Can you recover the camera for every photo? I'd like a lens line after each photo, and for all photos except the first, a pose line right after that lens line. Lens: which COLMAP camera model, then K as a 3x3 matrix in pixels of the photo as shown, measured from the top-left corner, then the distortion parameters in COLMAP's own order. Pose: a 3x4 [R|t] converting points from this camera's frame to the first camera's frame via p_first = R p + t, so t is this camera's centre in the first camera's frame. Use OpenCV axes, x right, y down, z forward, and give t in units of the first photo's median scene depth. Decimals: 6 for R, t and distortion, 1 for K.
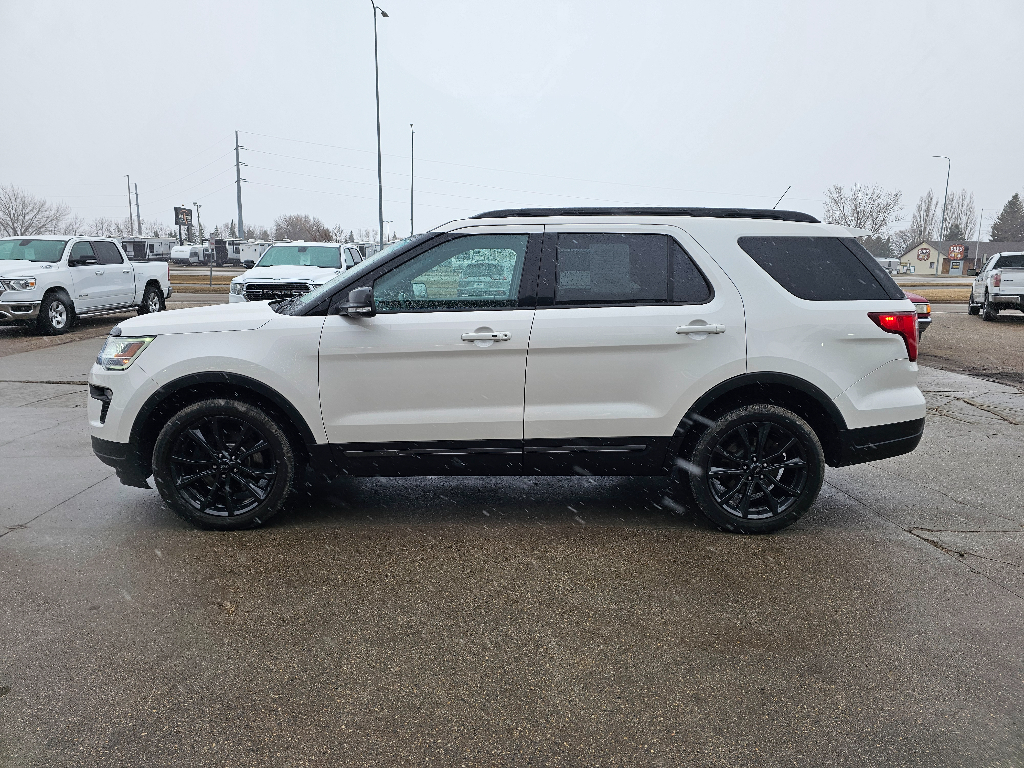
lens RADIAL K [[690.9, 0, 512.0], [0, 690.9, 384.0], [0, 0, 1]] dist [0.034999, -0.002159]
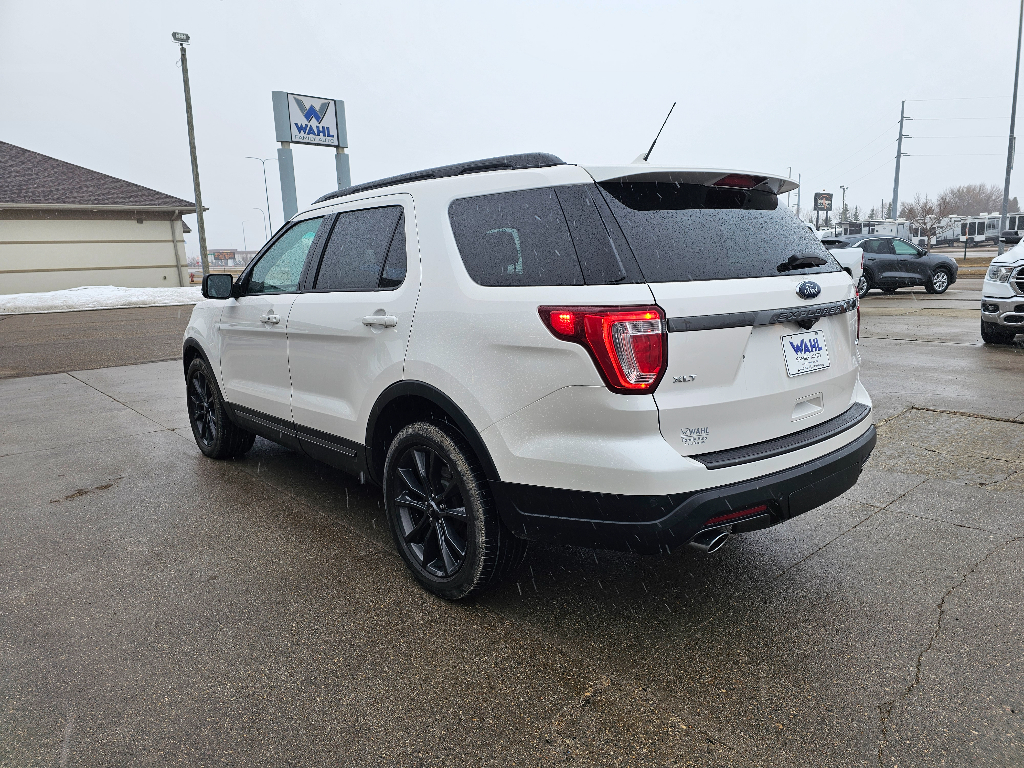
lens RADIAL K [[690.9, 0, 512.0], [0, 690.9, 384.0], [0, 0, 1]] dist [0.034999, -0.002159]
pose [[0.625800, 0.110118, -0.772172, 0.305627], [-0.093970, 0.993417, 0.065512, -0.022127], [0.774303, 0.031563, 0.632028, 0.184071]]
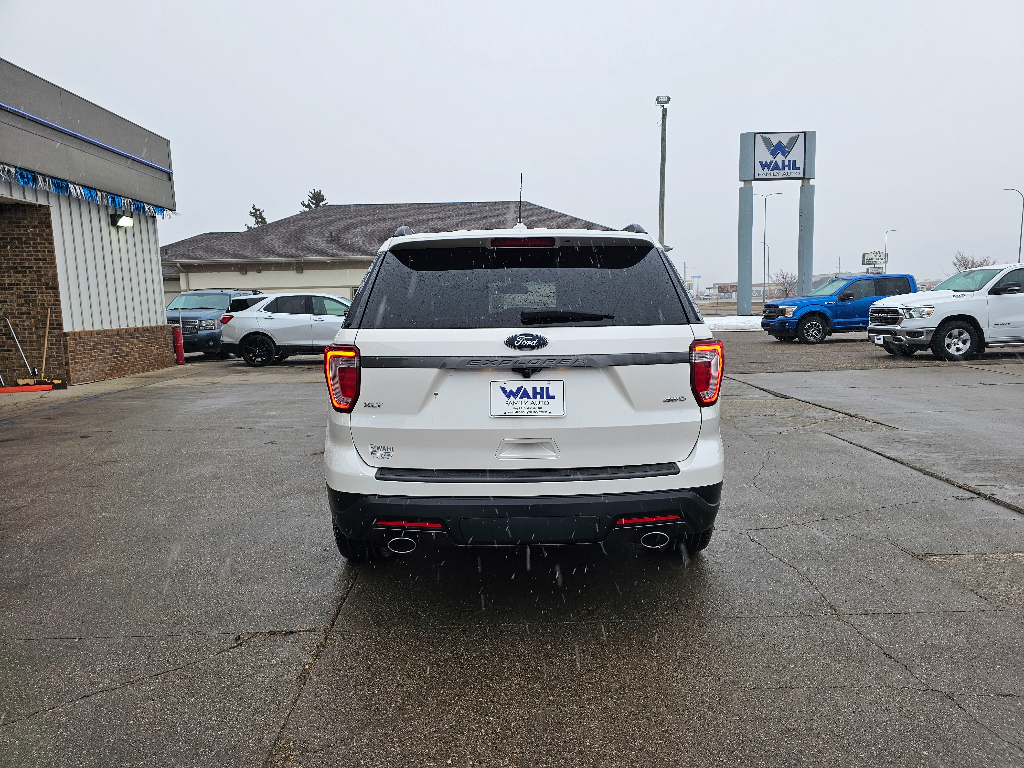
lens RADIAL K [[690.9, 0, 512.0], [0, 690.9, 384.0], [0, 0, 1]] dist [0.034999, -0.002159]
pose [[-0.021651, 0.103825, -0.994360, 0.426221], [-0.145122, 0.983733, 0.105875, -0.055408], [0.989177, 0.146596, -0.006231, 0.390949]]
